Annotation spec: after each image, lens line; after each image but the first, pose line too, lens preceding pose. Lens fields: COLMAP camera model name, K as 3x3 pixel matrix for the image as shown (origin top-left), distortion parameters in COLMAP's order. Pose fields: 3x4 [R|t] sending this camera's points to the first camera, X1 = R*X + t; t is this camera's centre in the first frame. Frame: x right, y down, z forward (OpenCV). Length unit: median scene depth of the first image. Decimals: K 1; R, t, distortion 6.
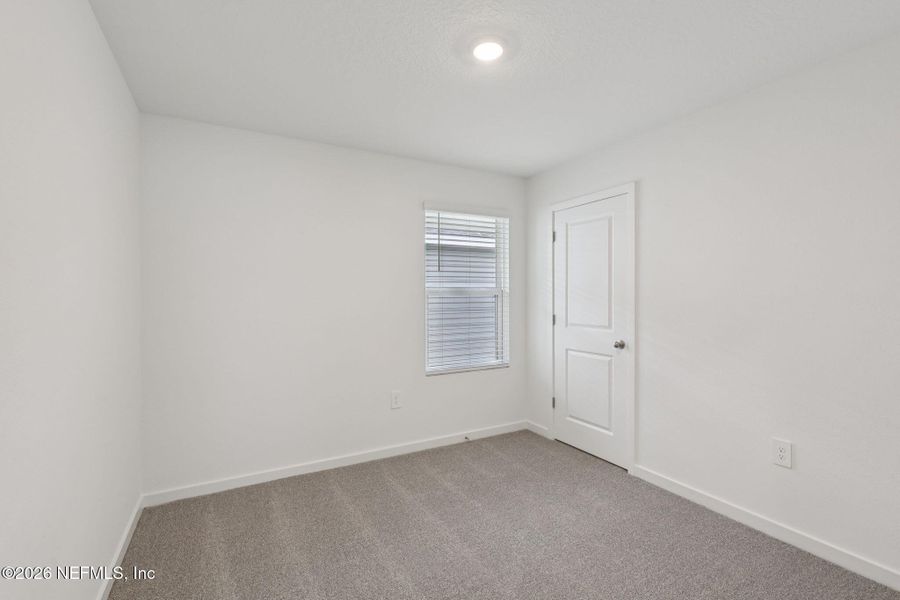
lens RADIAL K [[436.8, 0, 447.4], [0, 436.8, 294.2], [0, 0, 1]] dist [0.013700, -0.000282]
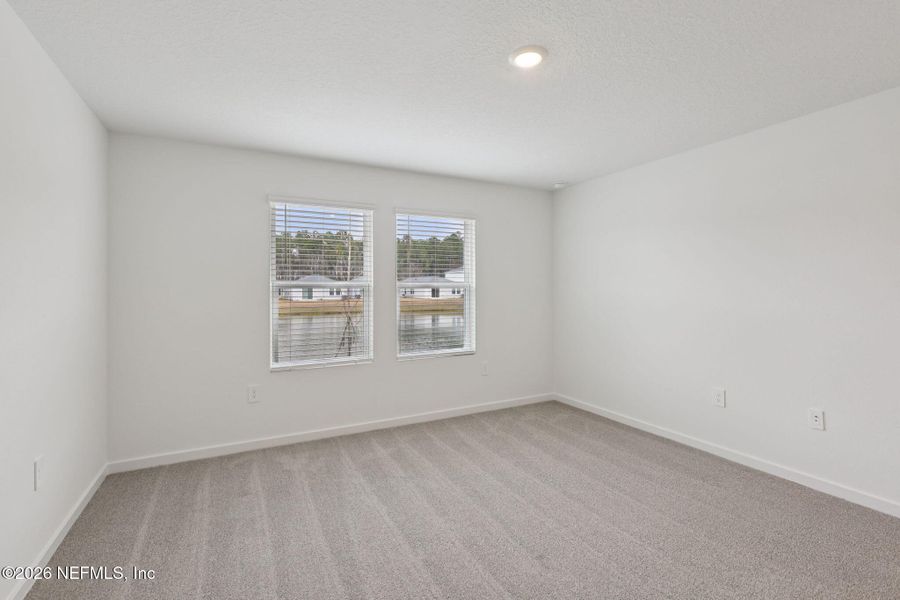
lens RADIAL K [[349.6, 0, 464.1], [0, 349.6, 291.3], [0, 0, 1]] dist [0.000050, 0.000169]
pose [[0.995341, 0.000574, -0.096411, 0.209664], [0.000179, 0.999970, 0.007796, 0.000082], [0.096413, -0.007777, 0.995311, 0.120630]]
